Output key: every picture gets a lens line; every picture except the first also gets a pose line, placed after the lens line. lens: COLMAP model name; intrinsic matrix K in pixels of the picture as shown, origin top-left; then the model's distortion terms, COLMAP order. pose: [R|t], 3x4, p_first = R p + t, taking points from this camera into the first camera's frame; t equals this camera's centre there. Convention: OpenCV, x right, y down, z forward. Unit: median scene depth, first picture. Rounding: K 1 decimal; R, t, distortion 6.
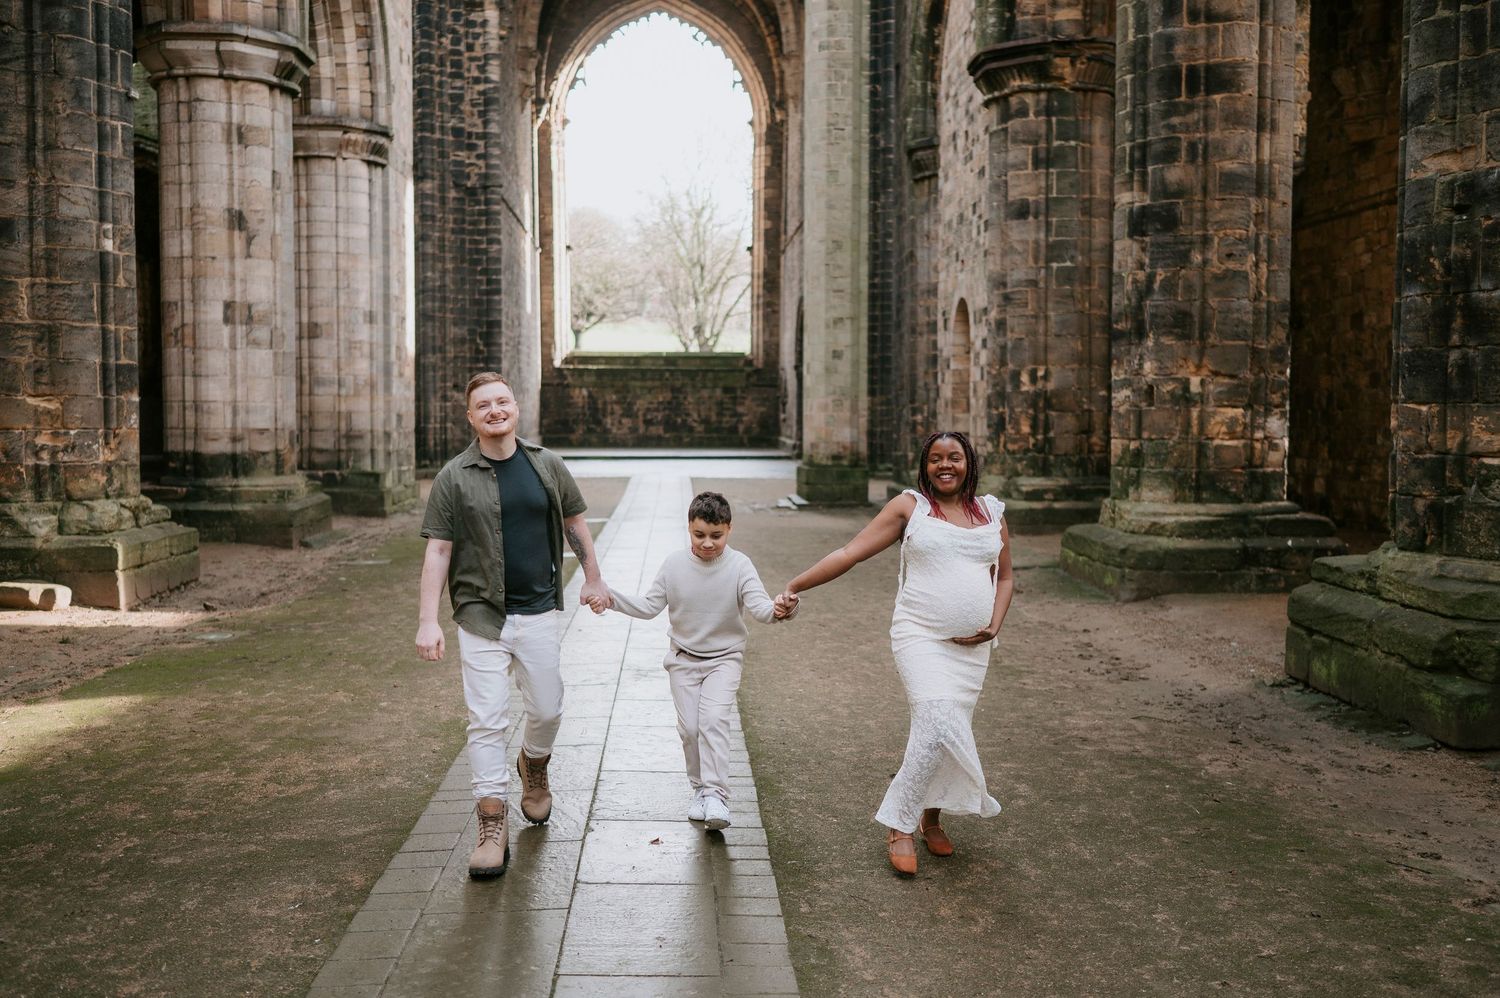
lens RADIAL K [[1559.3, 0, 720.9], [0, 1559.3, 548.9], [0, 0, 1]] dist [-0.001766, -0.002601]
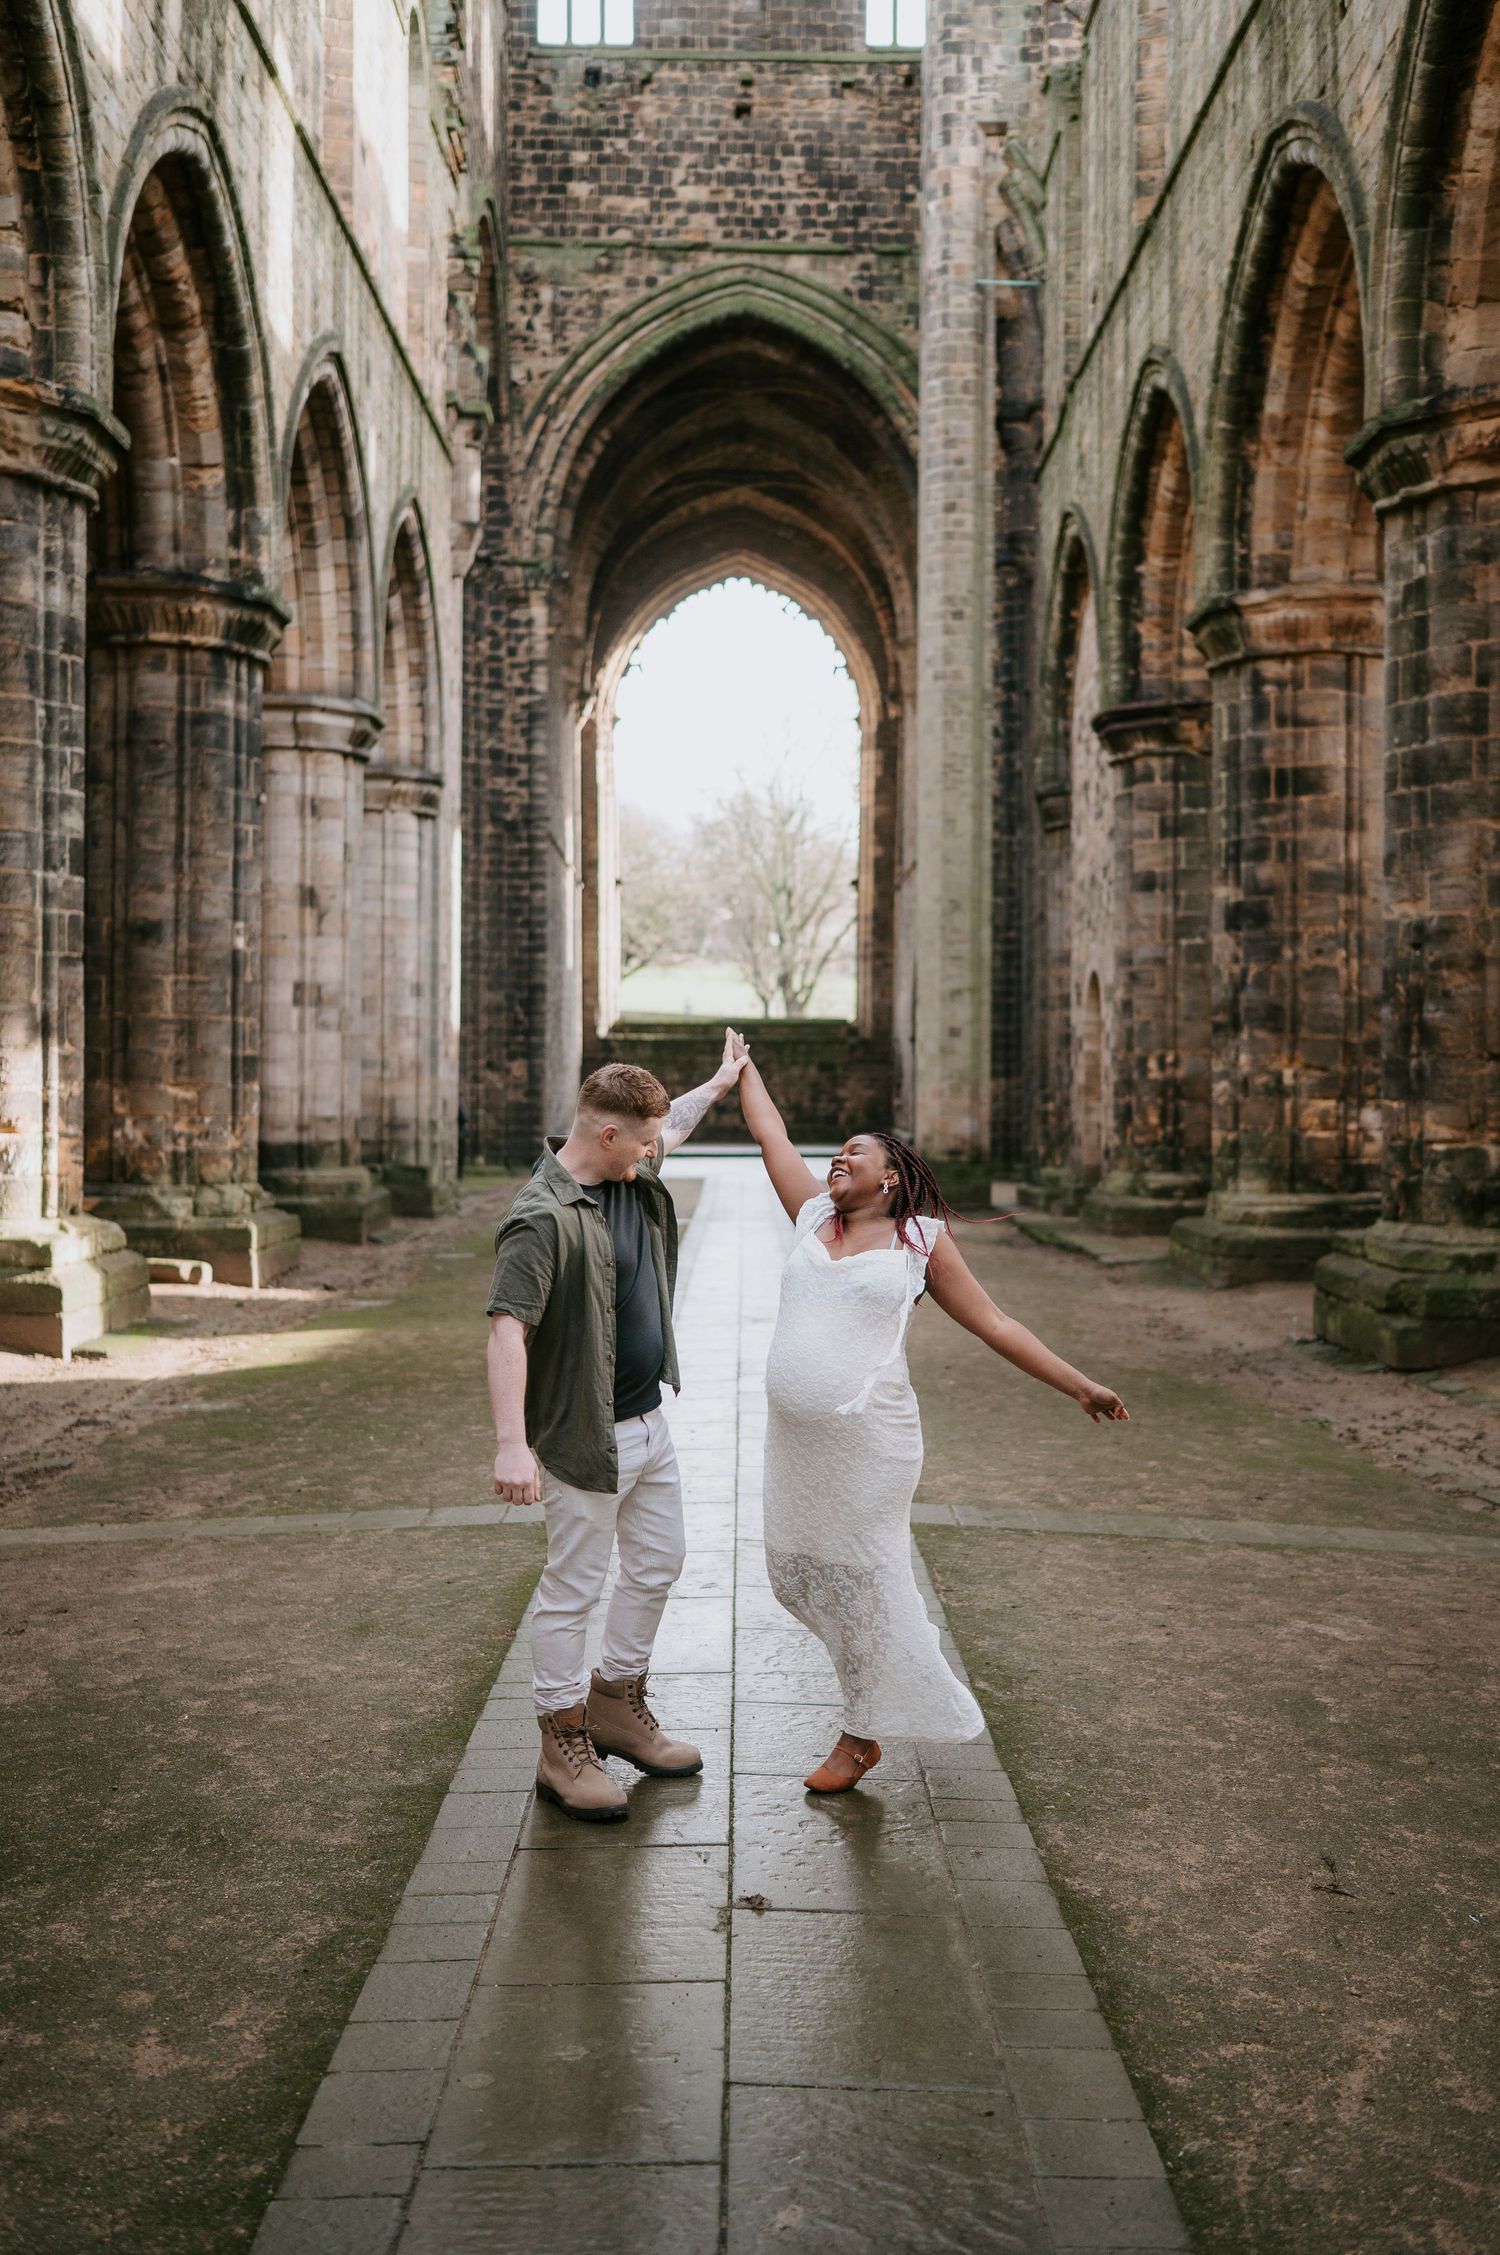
lens RADIAL K [[2344.1, 0, 756.6], [0, 2344.1, 1211.6], [0, 0, 1]] dist [-0.001766, -0.002601]
pose [[0.999707, 0.004463, -0.023809, -0.003769], [-0.005338, 0.999308, -0.036810, 0.028958], [0.023629, 0.036926, 0.999039, -0.381727]]
